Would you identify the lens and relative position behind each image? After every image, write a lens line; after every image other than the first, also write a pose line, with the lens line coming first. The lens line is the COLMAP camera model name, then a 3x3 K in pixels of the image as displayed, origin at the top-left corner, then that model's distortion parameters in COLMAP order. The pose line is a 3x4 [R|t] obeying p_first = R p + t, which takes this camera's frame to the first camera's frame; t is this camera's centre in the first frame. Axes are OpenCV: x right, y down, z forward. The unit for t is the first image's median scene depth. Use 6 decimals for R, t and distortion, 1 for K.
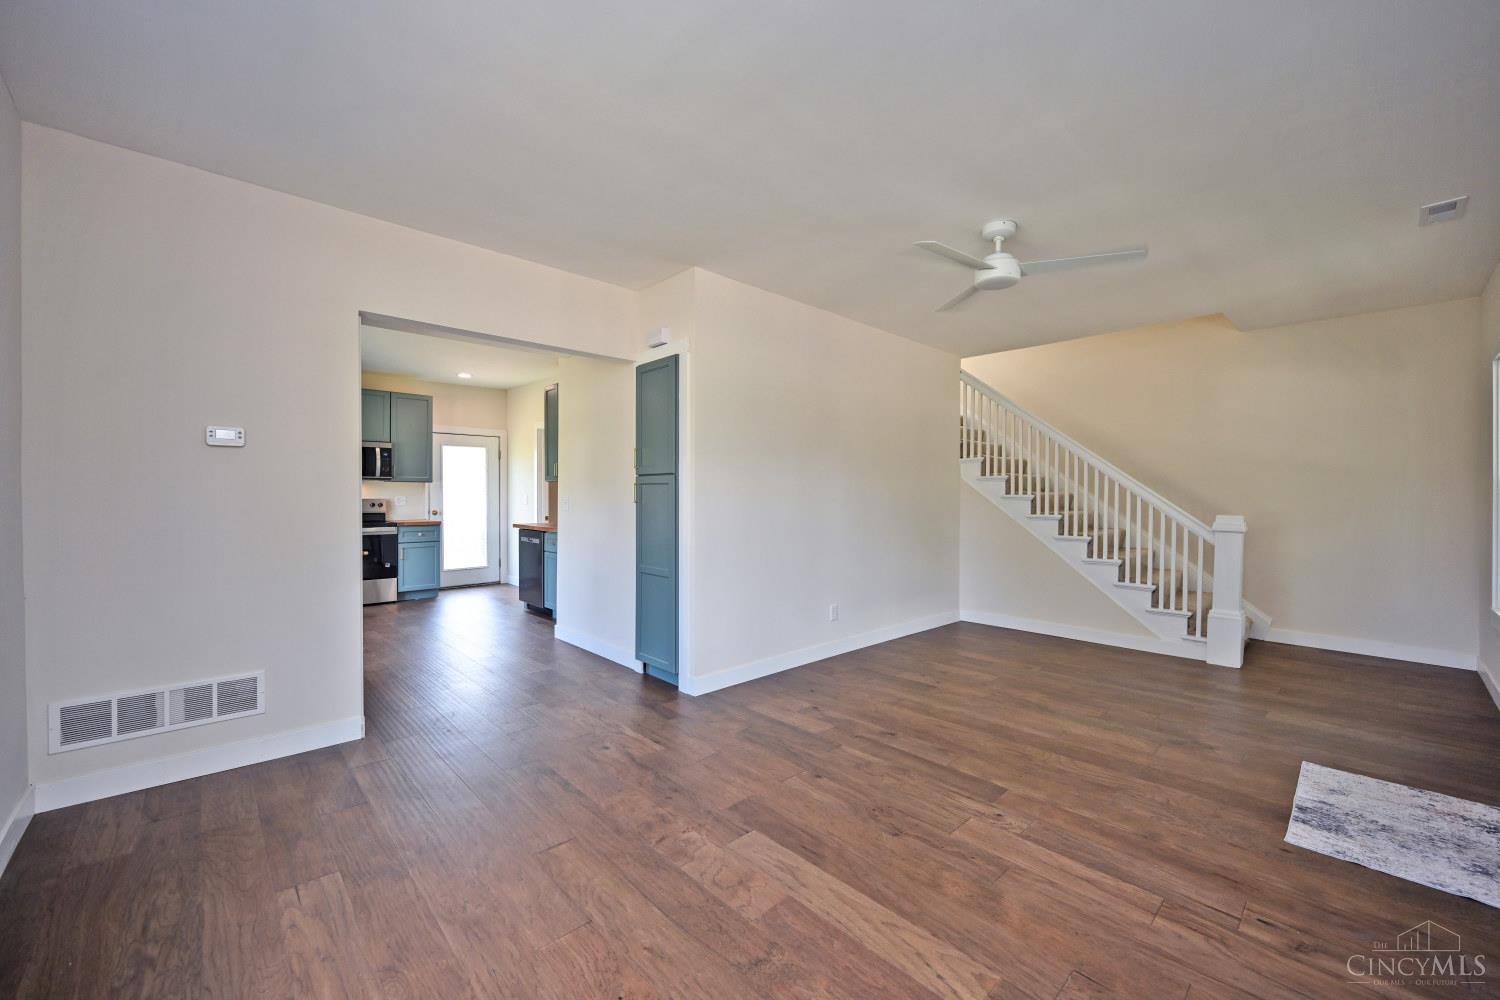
lens RADIAL K [[588.9, 0, 752.5], [0, 588.9, 498.3], [0, 0, 1]] dist [-0.000926, -0.000105]
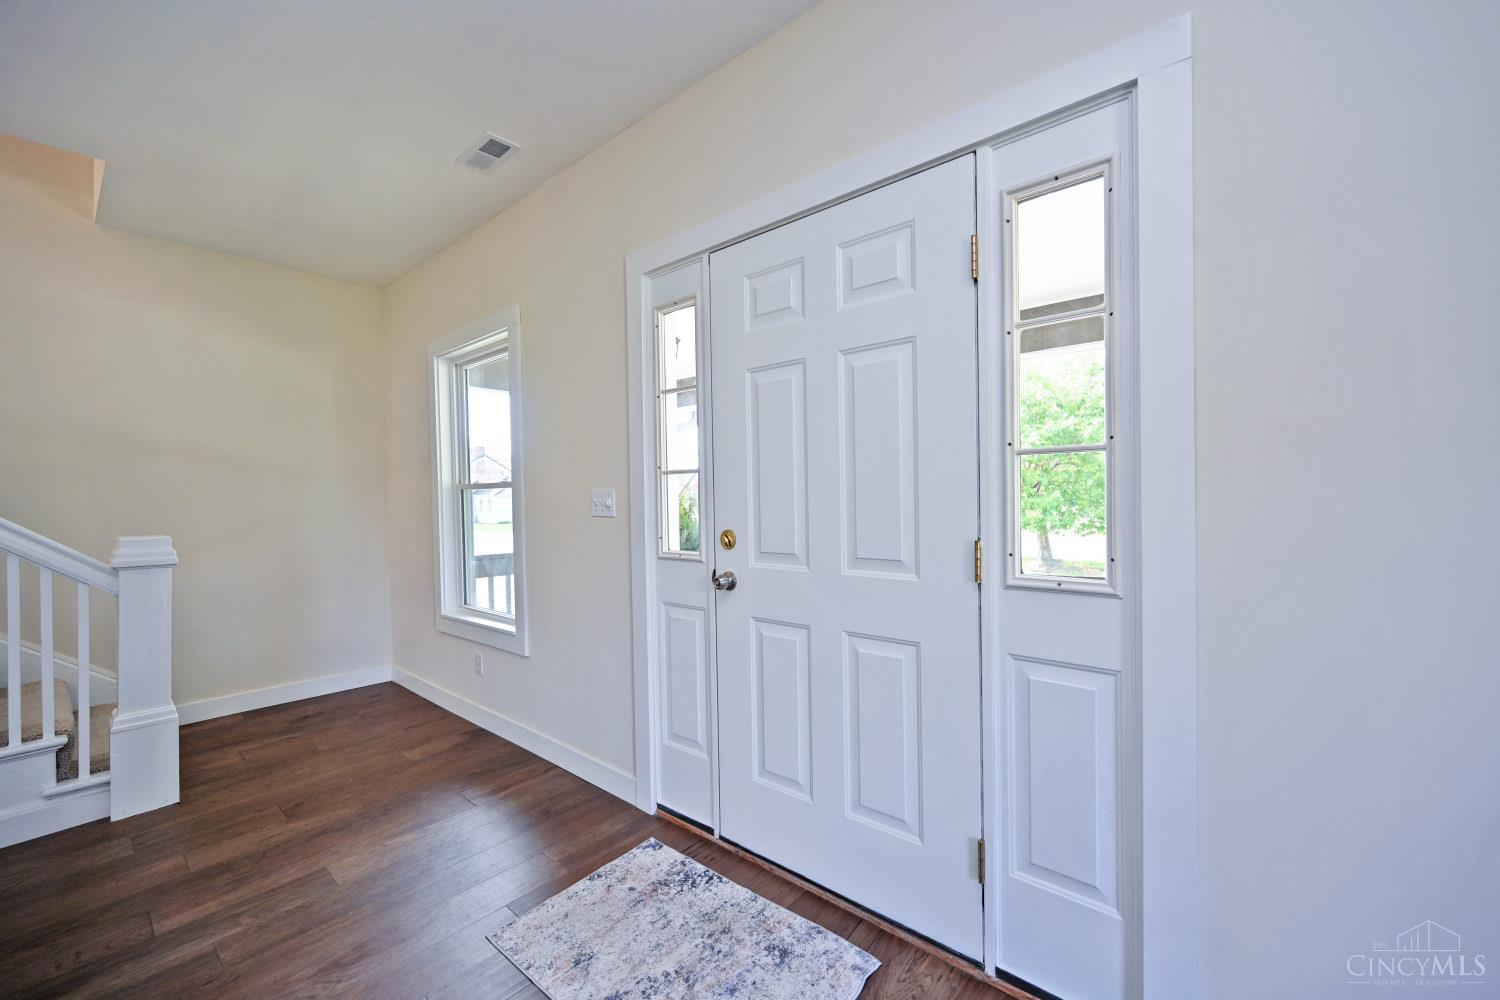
lens RADIAL K [[594.7, 0, 748.7], [0, 594.7, 502.3], [0, 0, 1]] dist [0.000053, 0.000018]
pose [[-0.107285, -0.010130, 0.994177, 0.301507], [0.017689, 0.999770, 0.012096, 0.000006], [-0.994071, 0.018883, -0.107081, 0.779725]]
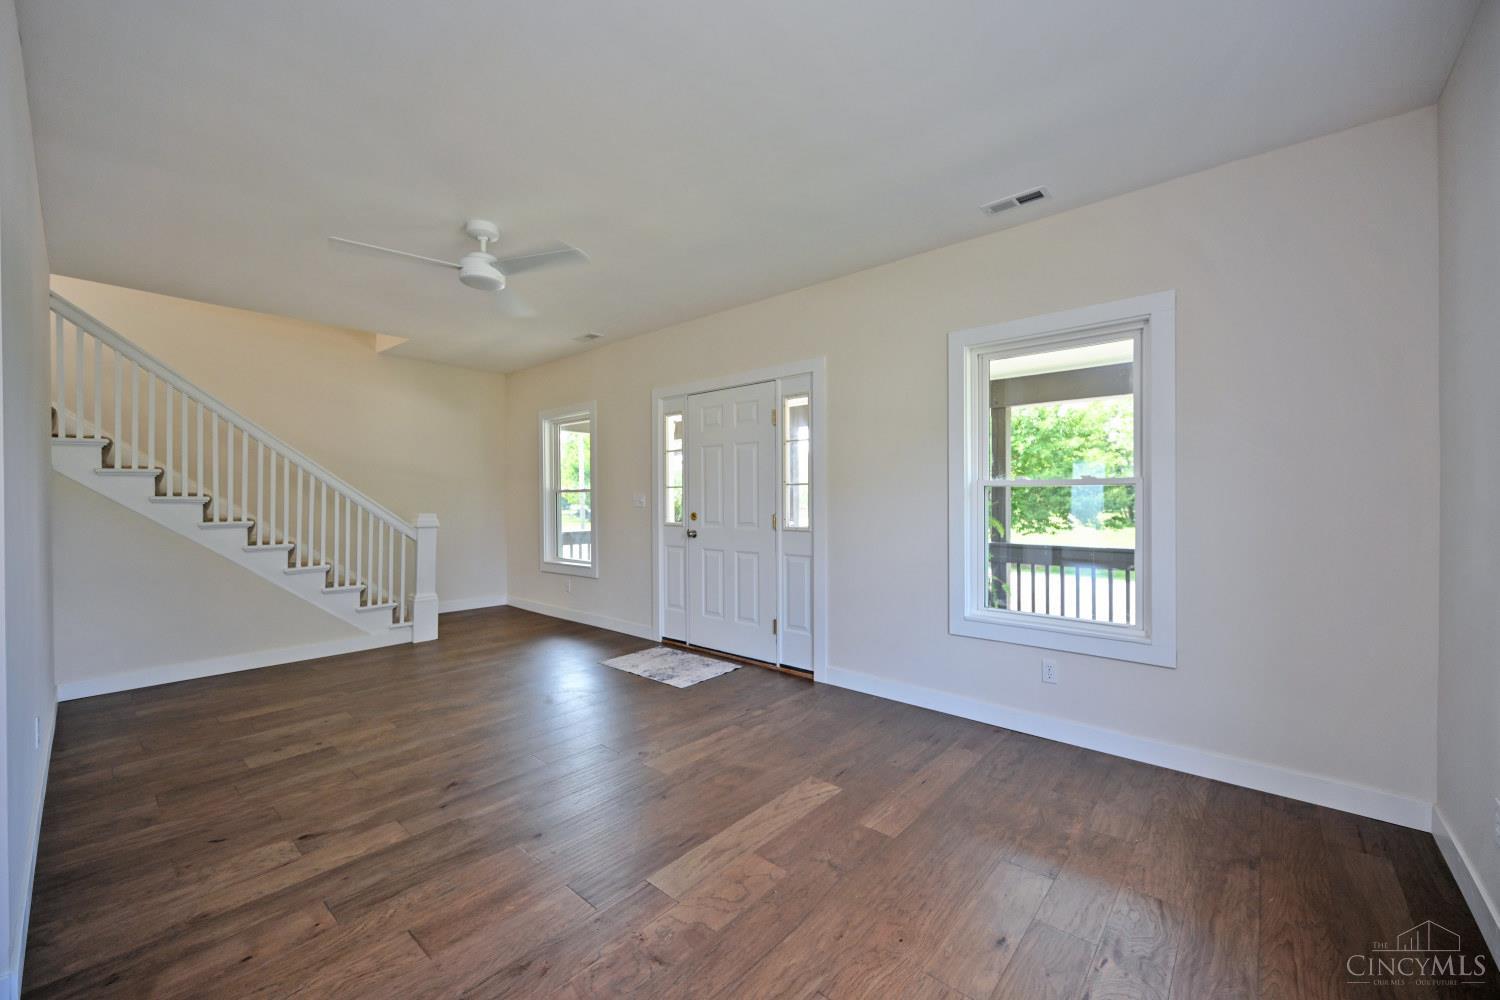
lens RADIAL K [[588.9, 0, 752.5], [0, 588.9, 498.3], [0, 0, 1]] dist [-0.000926, -0.000105]
pose [[-0.100799, -0.001715, 0.994905, -0.691545], [0.005853, 0.999980, 0.002316, -0.001303], [-0.994890, 0.006056, -0.100787, 0.730054]]
